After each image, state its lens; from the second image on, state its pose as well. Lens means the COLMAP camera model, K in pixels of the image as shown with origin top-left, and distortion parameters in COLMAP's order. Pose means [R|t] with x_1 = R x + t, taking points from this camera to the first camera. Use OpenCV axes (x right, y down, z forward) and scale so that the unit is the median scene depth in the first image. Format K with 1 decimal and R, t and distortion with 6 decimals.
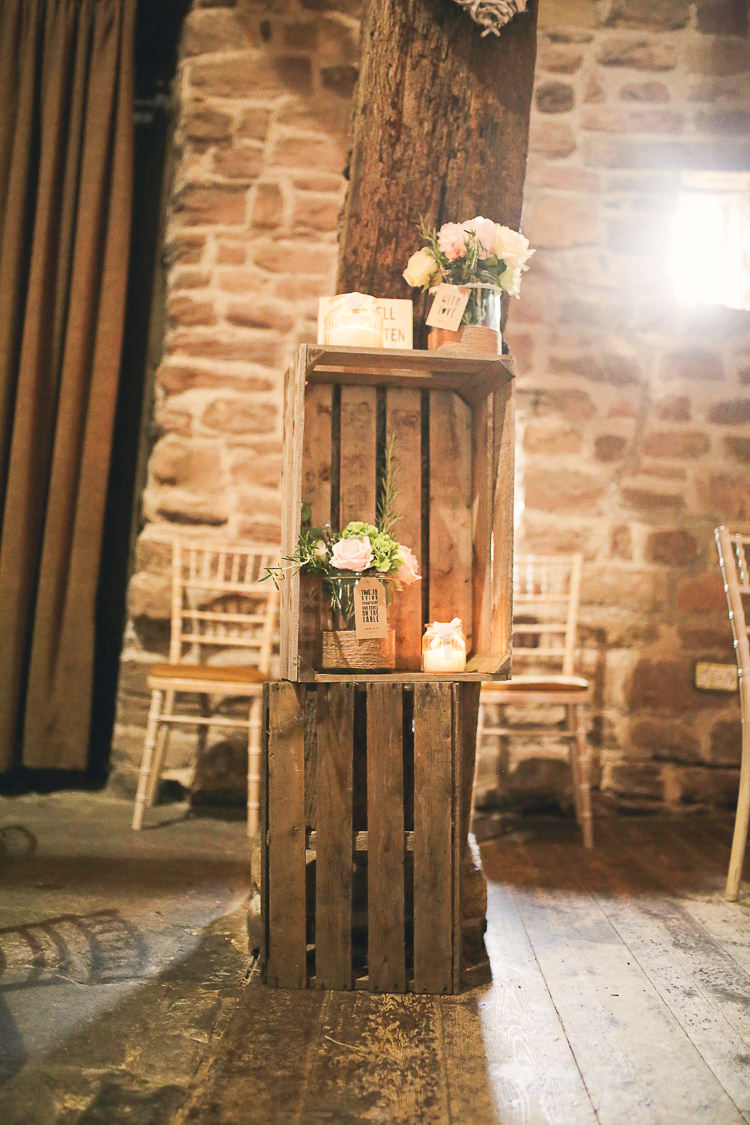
lens RADIAL K [[1078.4, 0, 375.7], [0, 1078.4, 564.6], [0, 0, 1]] dist [-0.043881, 0.000000]
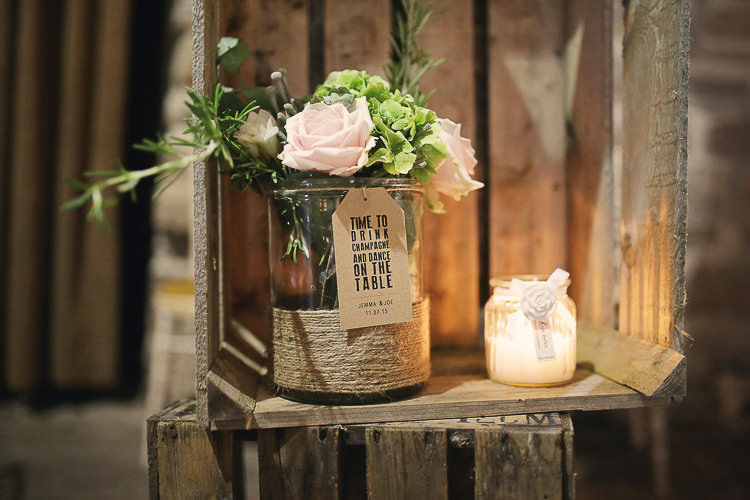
lens RADIAL K [[719.0, 0, 374.9], [0, 719.0, 246.2], [0, 0, 1]] dist [-0.043881, 0.000000]
pose [[0.997856, -0.016750, -0.063271, 0.014776], [0.023560, 0.993821, 0.108468, 0.003461], [0.061063, -0.109726, 0.992084, 0.700061]]
